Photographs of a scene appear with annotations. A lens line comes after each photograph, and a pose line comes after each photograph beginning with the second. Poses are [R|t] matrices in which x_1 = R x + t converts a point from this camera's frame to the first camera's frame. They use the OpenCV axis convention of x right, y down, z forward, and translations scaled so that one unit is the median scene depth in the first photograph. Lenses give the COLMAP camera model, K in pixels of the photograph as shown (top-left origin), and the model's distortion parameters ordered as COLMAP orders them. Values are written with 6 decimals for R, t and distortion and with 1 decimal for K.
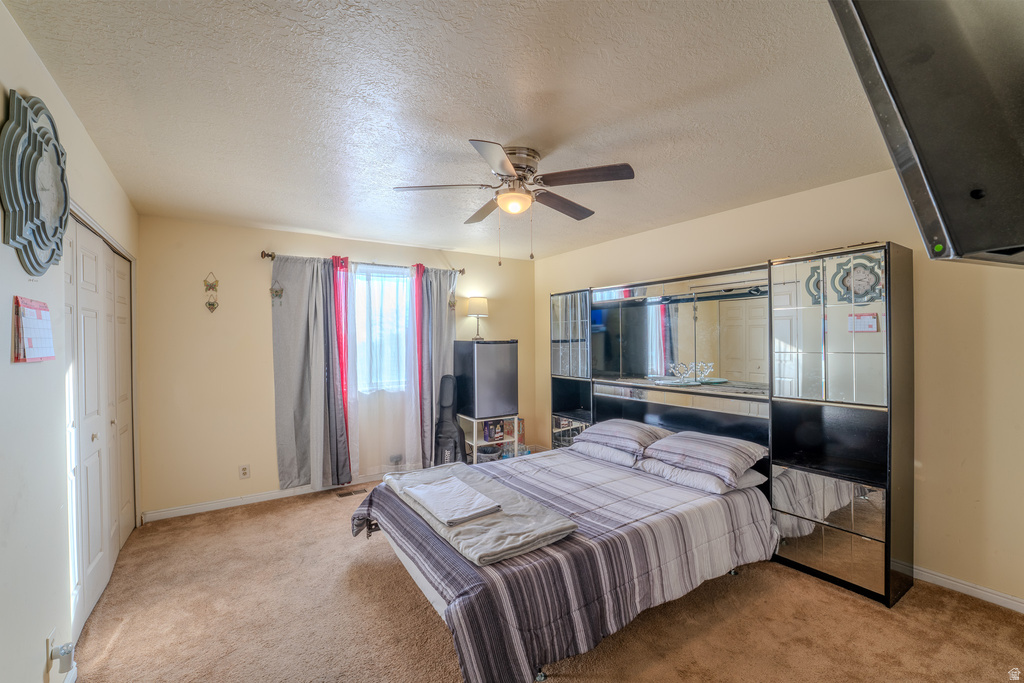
lens RADIAL K [[440.2, 0, 506.9], [0, 440.2, 341.5], [0, 0, 1]] dist [-0.024299, 0.002738]
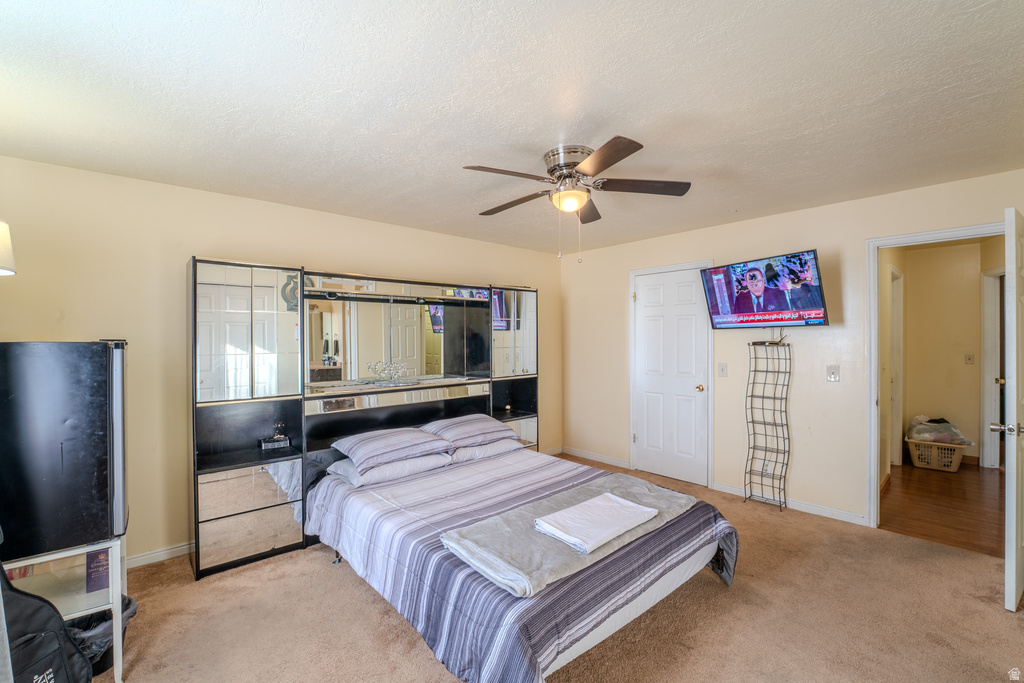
lens RADIAL K [[440.2, 0, 517.0], [0, 440.2, 339.4], [0, 0, 1]] dist [-0.024299, 0.002738]
pose [[-0.174198, 0.011418, 0.984644, -0.576185], [0.014370, 0.999856, -0.009052, 0.006940], [-0.984606, 0.012573, -0.174337, 0.787157]]
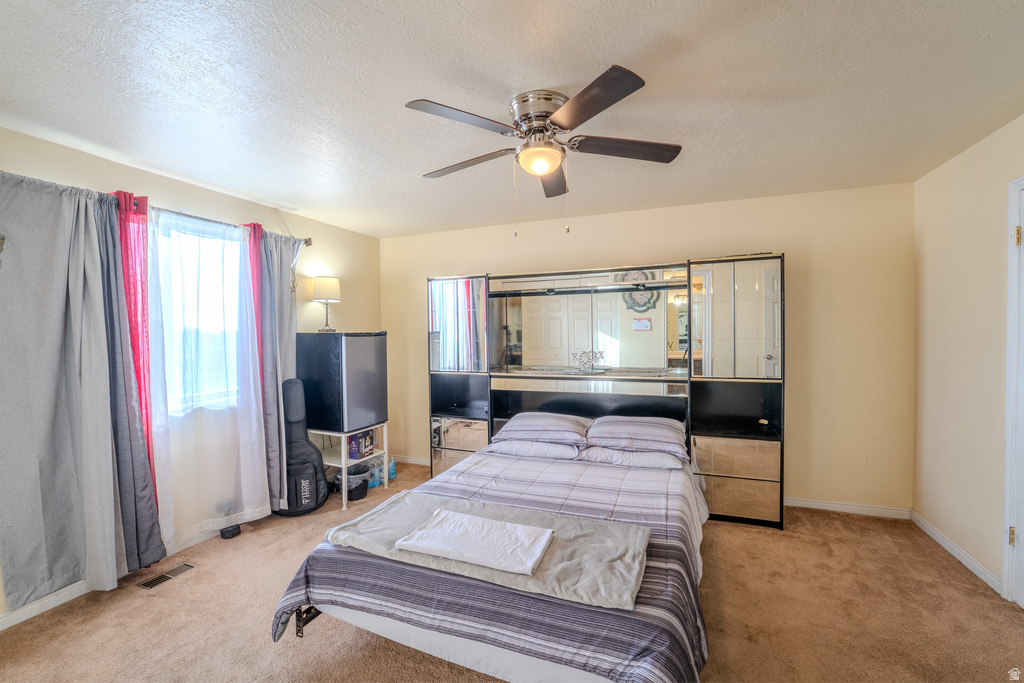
lens RADIAL K [[440.2, 0, 509.4], [0, 440.2, 342.5], [0, 0, 1]] dist [-0.024299, 0.002738]
pose [[0.816944, -0.017842, 0.576441, -0.309644], [0.009287, 0.999799, 0.017783, 0.004797], [-0.576642, -0.009174, 0.816946, 0.217758]]
